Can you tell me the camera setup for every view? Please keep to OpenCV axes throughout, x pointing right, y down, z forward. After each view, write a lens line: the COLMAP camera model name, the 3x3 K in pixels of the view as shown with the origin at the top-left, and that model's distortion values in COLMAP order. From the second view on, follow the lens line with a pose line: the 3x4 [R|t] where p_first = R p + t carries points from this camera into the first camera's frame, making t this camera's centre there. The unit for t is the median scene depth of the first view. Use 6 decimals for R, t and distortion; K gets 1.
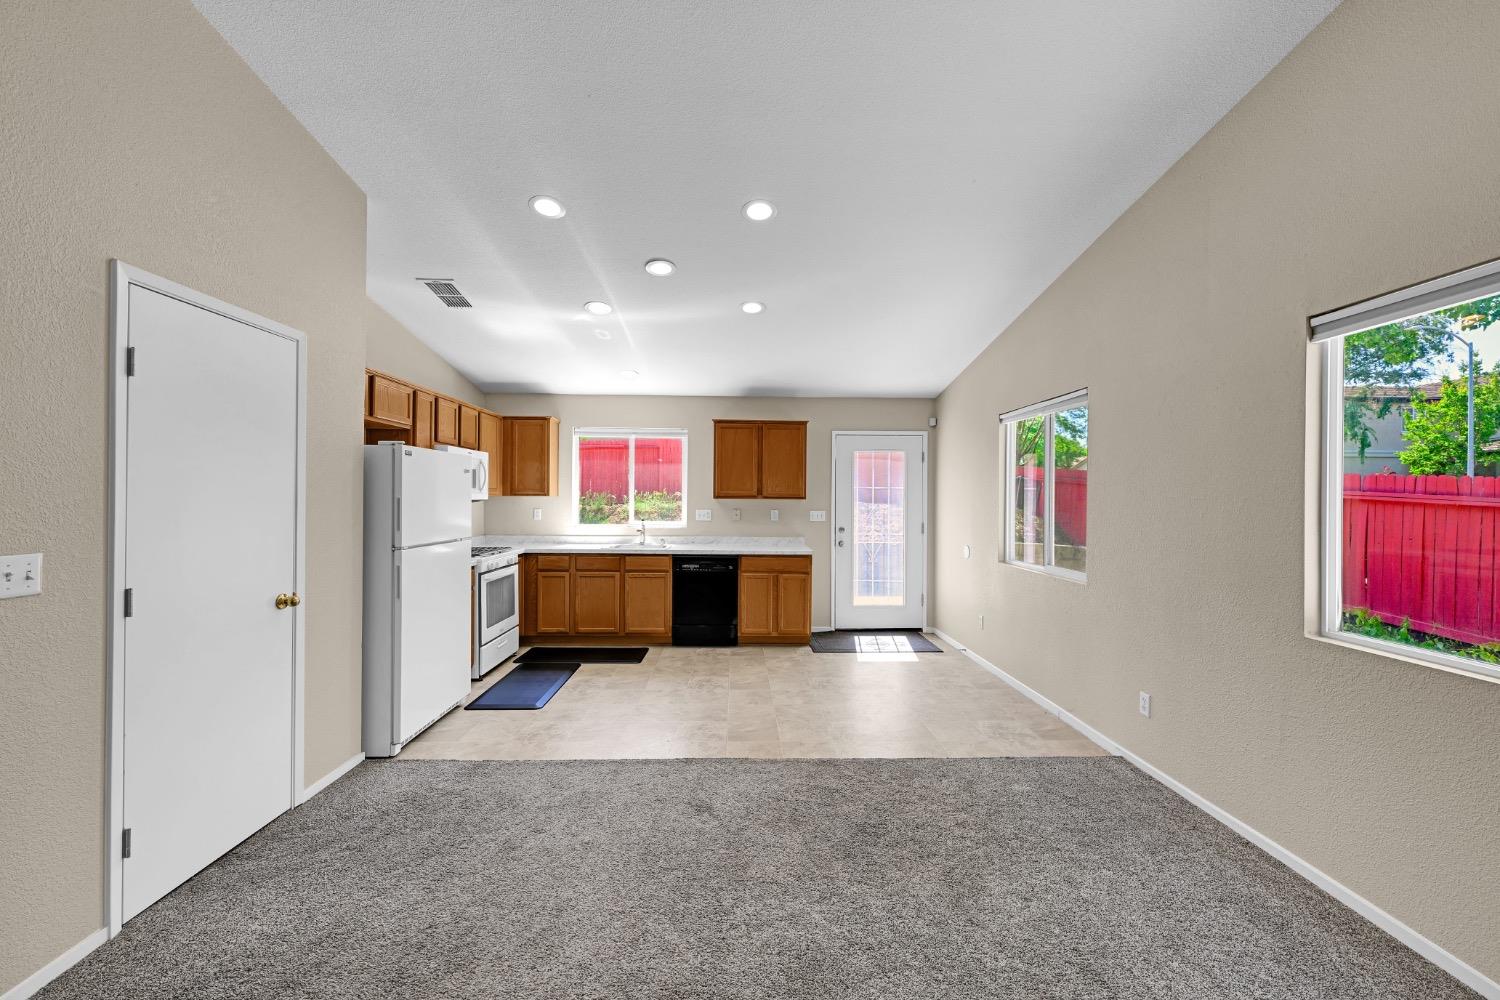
lens RADIAL K [[589.5, 0, 750.0], [0, 589.5, 500.0], [0, 0, 1]] dist [-0.000138, -0.000090]
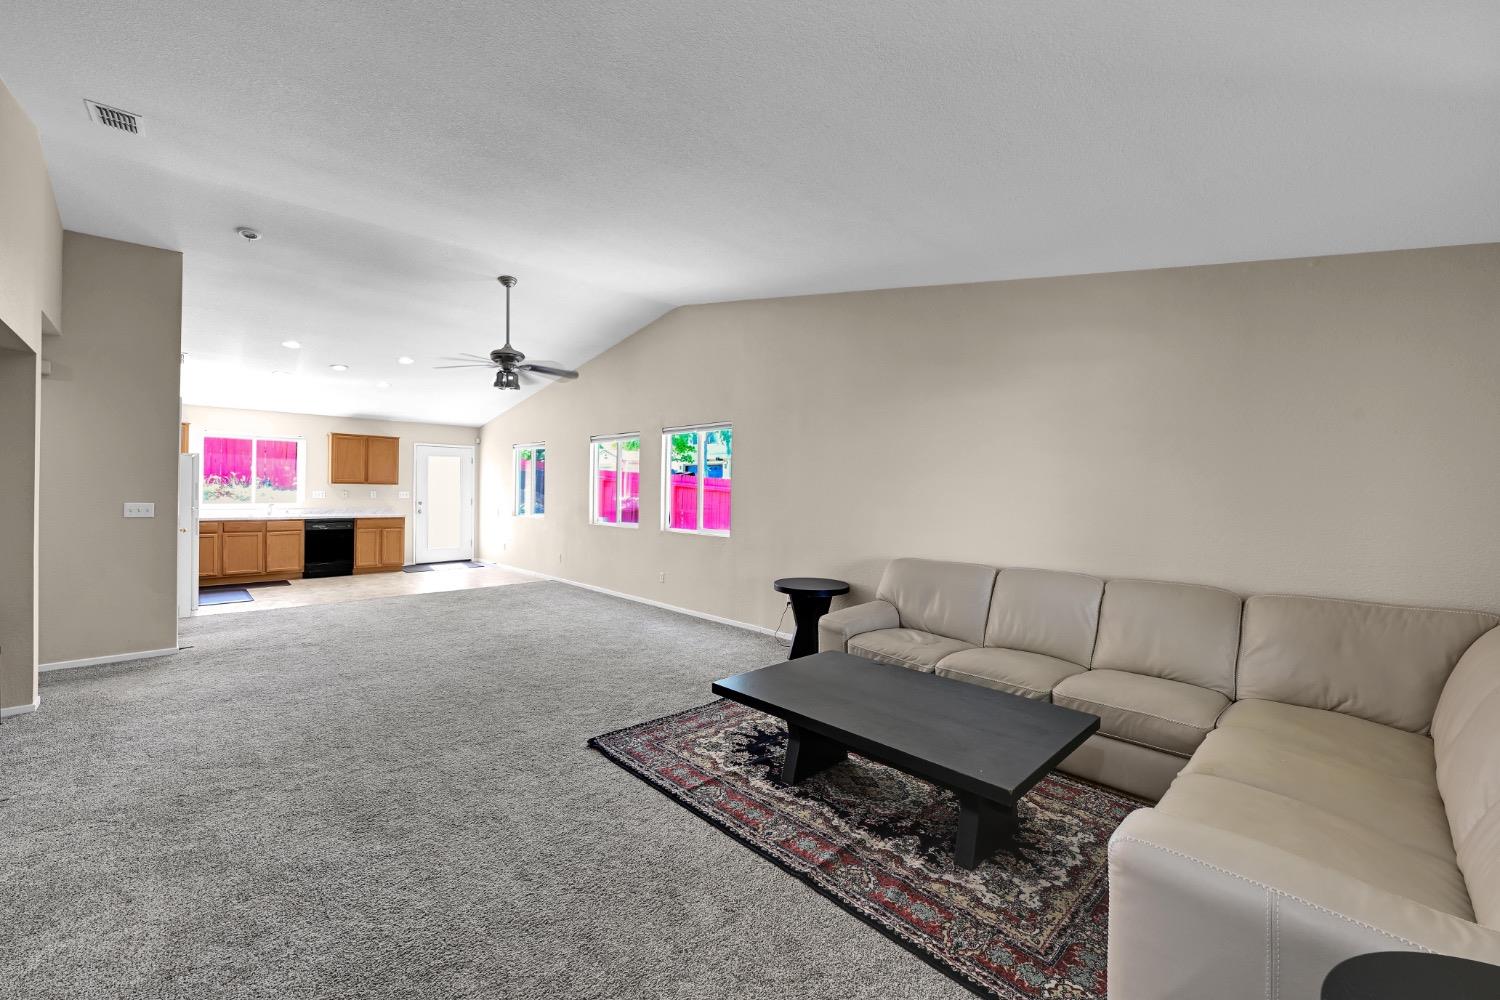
lens RADIAL K [[605.4, 0, 751.0], [0, 605.4, 490.5], [0, 0, 1]] dist [-0.000984, -0.000162]
pose [[0.737531, 0.000914, 0.675312, -0.327162], [-0.005314, 0.999976, 0.004451, 0.002605], [-0.675292, -0.006872, 0.737518, -0.936281]]
